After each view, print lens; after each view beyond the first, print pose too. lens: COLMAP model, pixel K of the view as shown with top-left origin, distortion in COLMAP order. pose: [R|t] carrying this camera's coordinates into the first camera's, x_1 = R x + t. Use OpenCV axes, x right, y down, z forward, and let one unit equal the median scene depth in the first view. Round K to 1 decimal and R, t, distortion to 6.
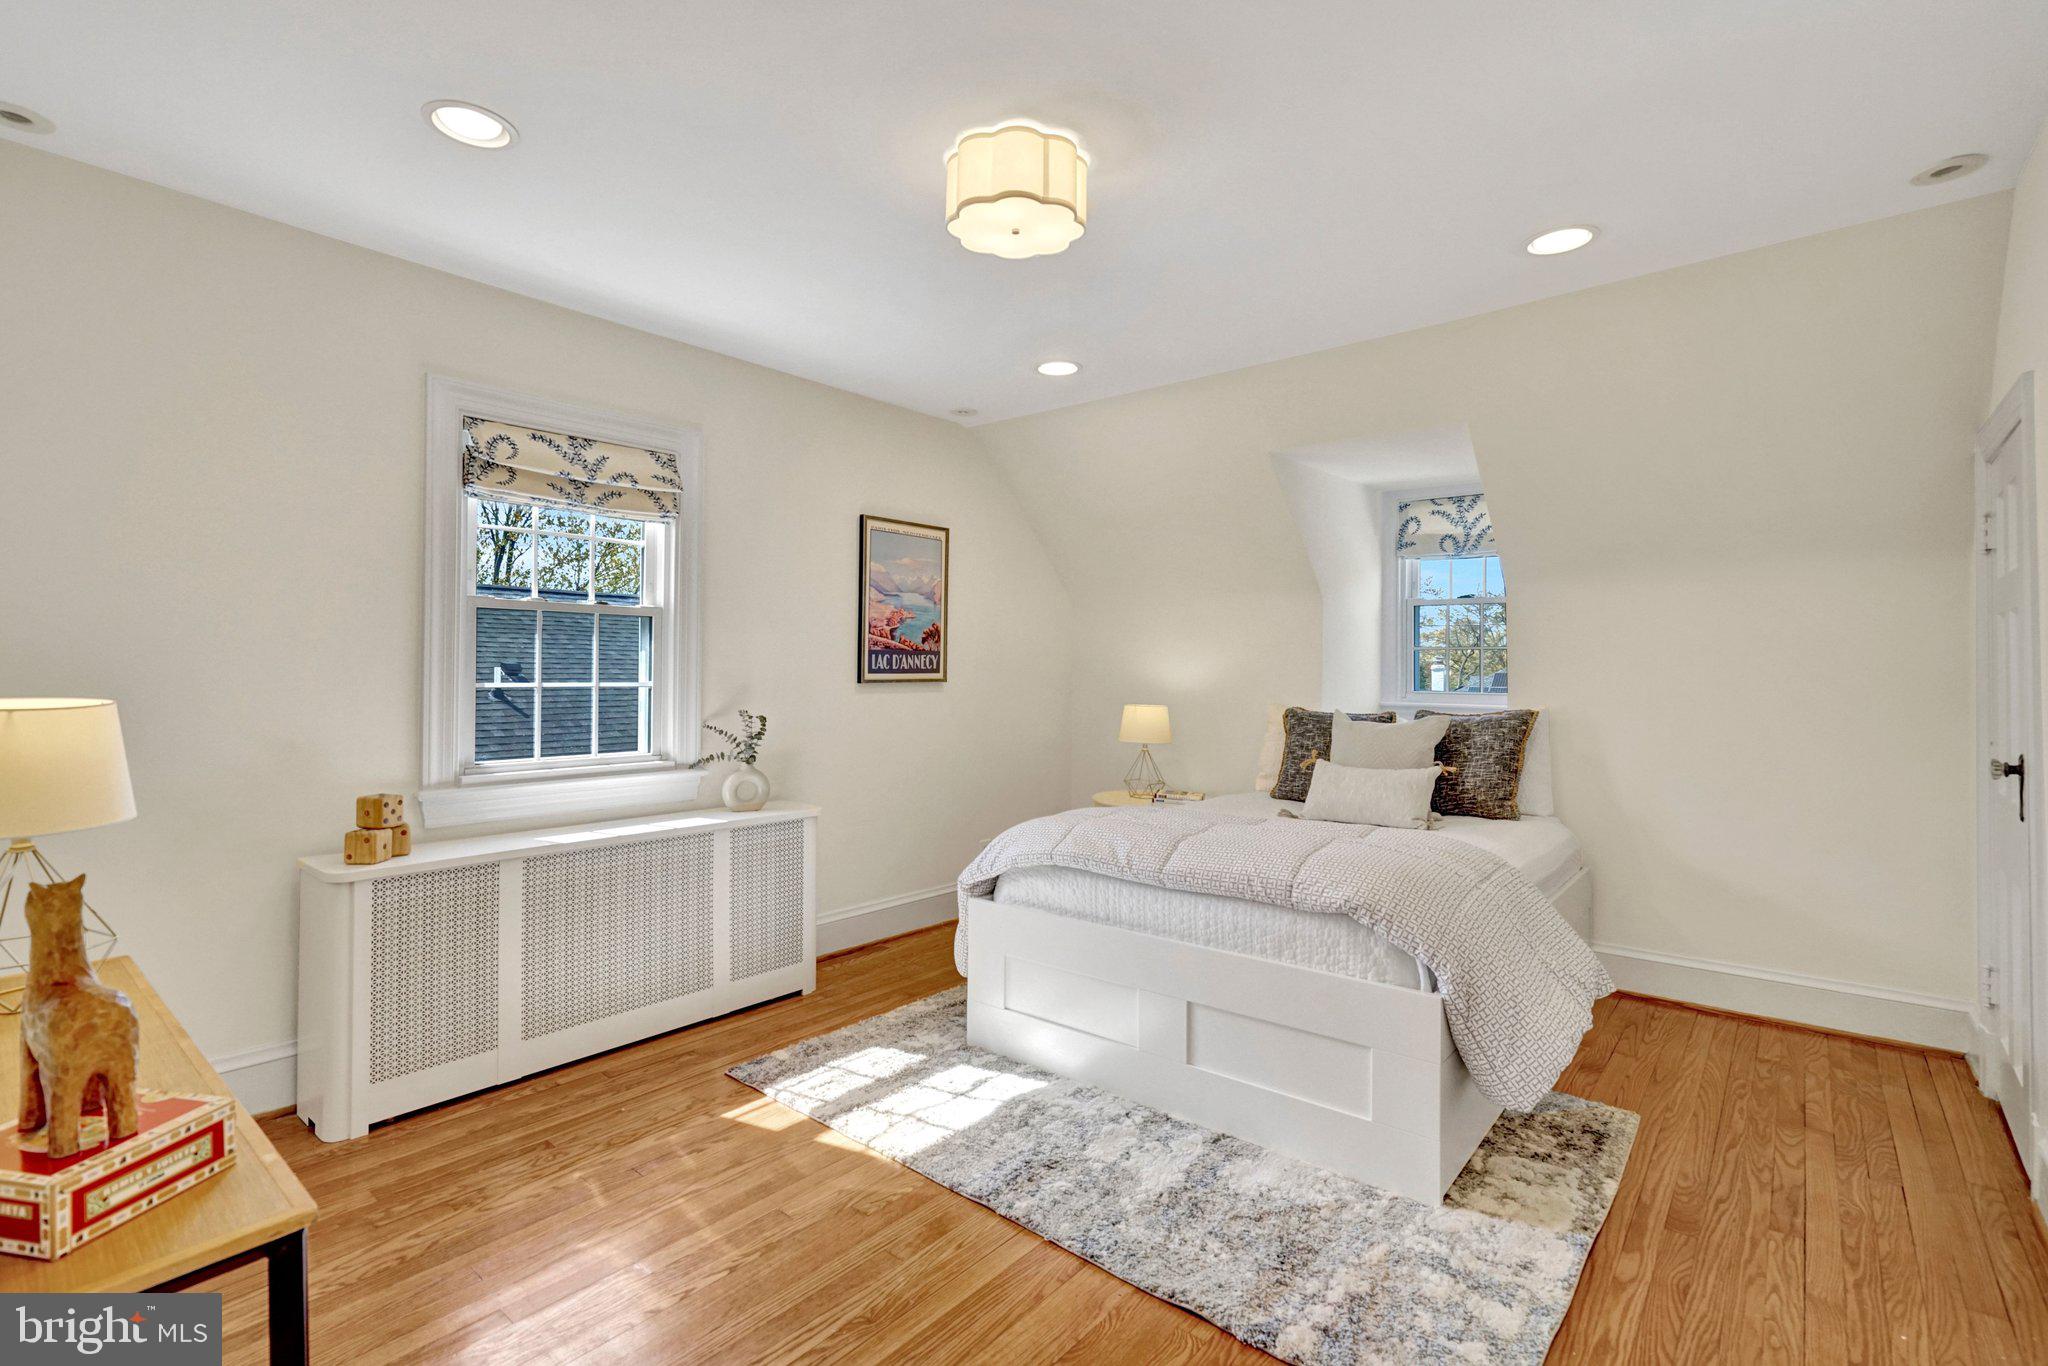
lens RADIAL K [[939.3, 0, 1024.9], [0, 939.3, 669.2], [0, 0, 1]] dist [-0.012073, 0.000062]
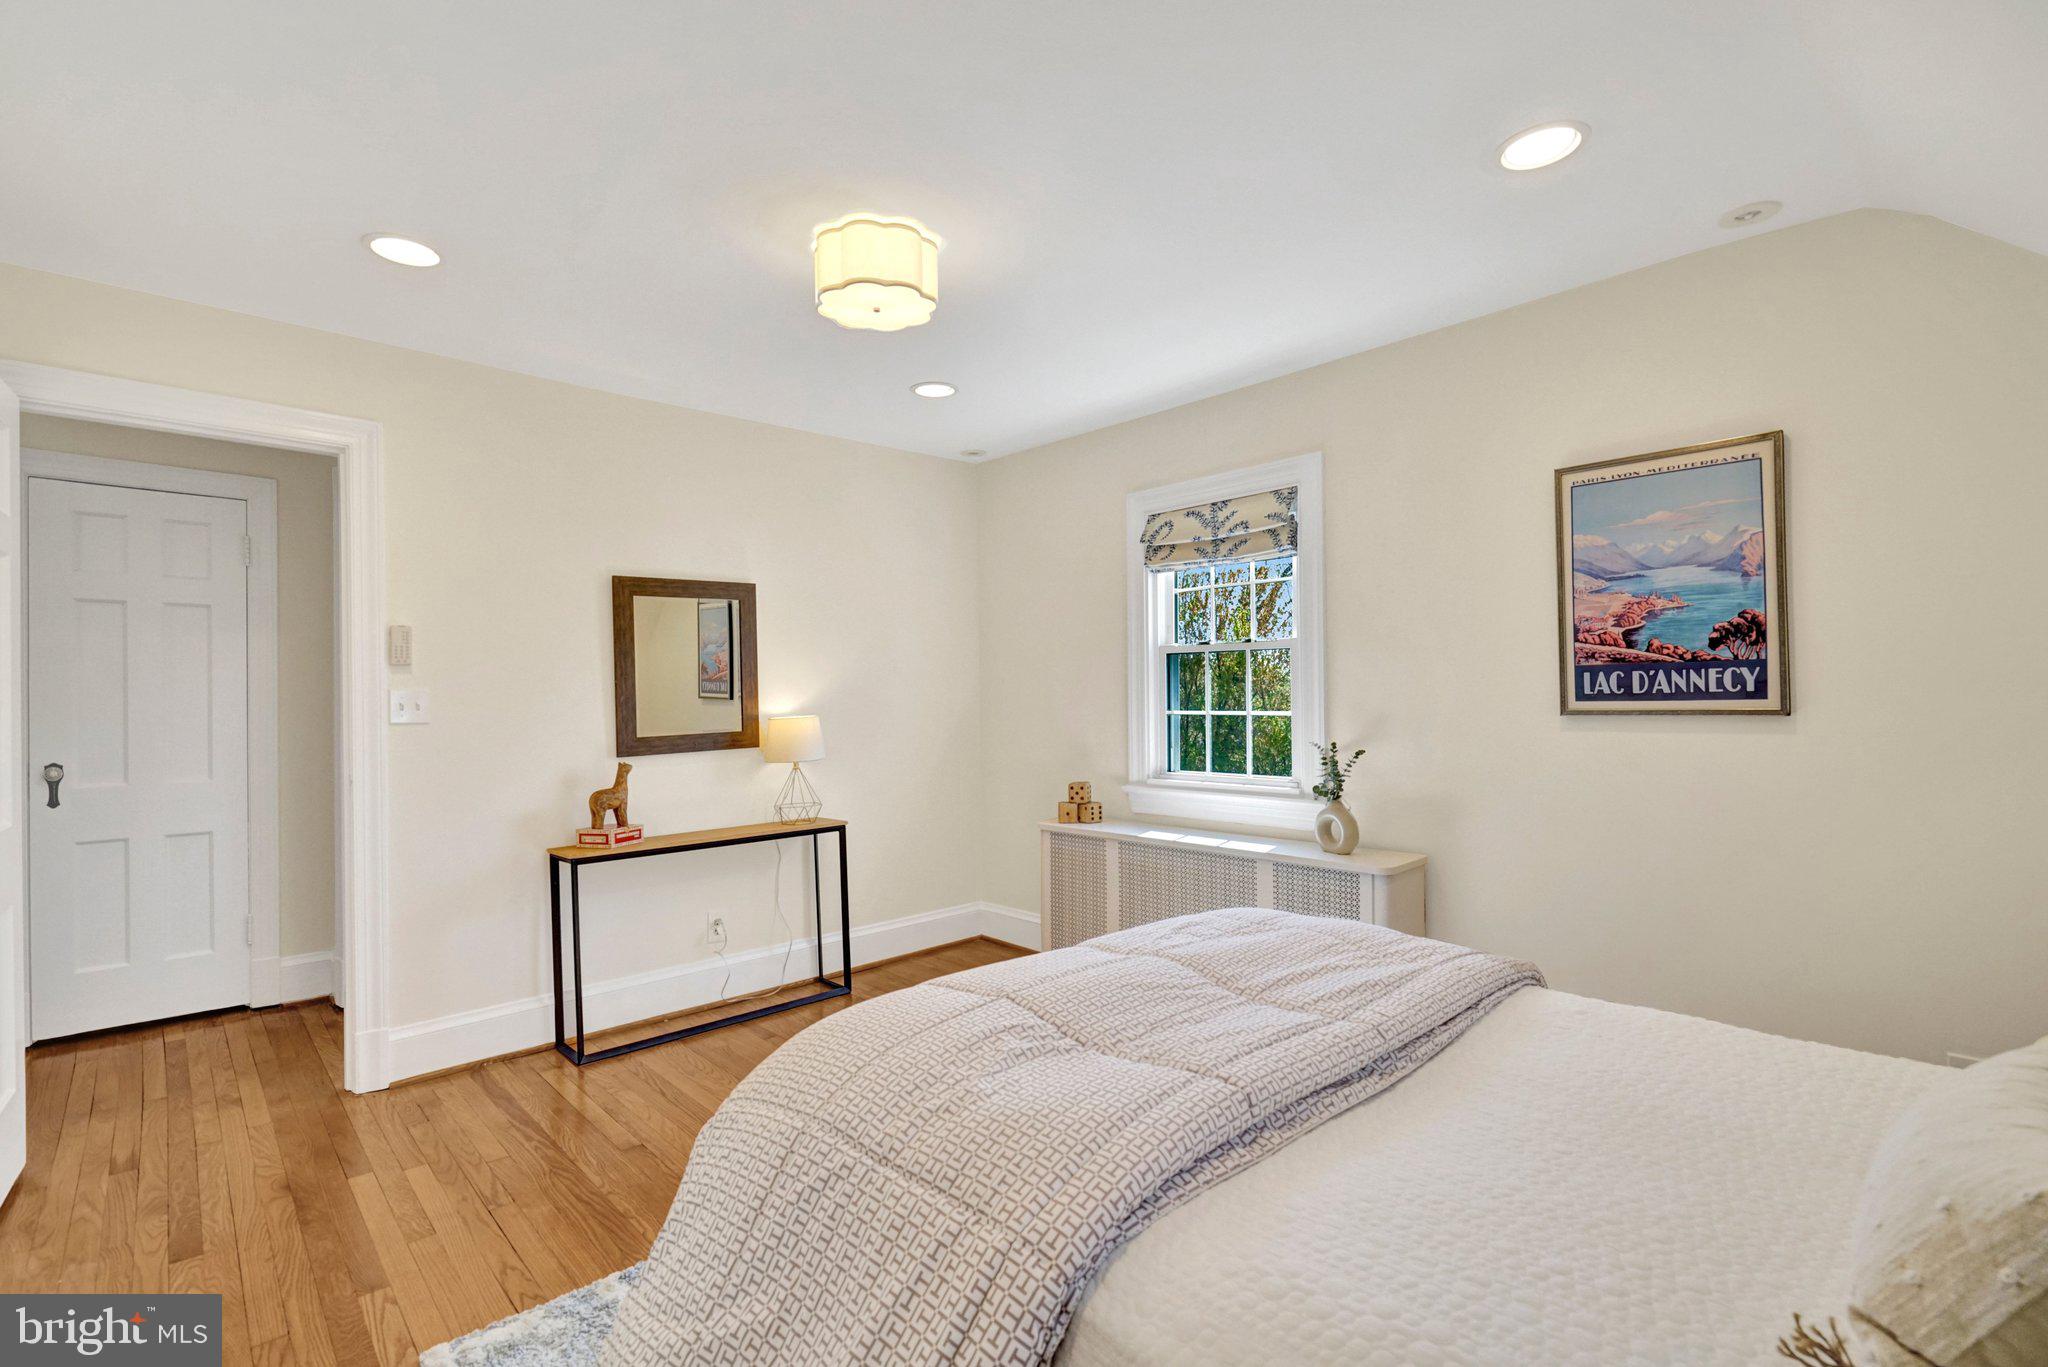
lens RADIAL K [[939.3, 0, 1025.6], [0, 939.3, 702.8], [0, 0, 1]] dist [-0.012073, 0.000062]
pose [[-0.131017, -0.006521, -0.991359, 0.540816], [0.005939, 0.999955, -0.007362, 0.008259], [0.991362, -0.006852, -0.130972, 0.684950]]
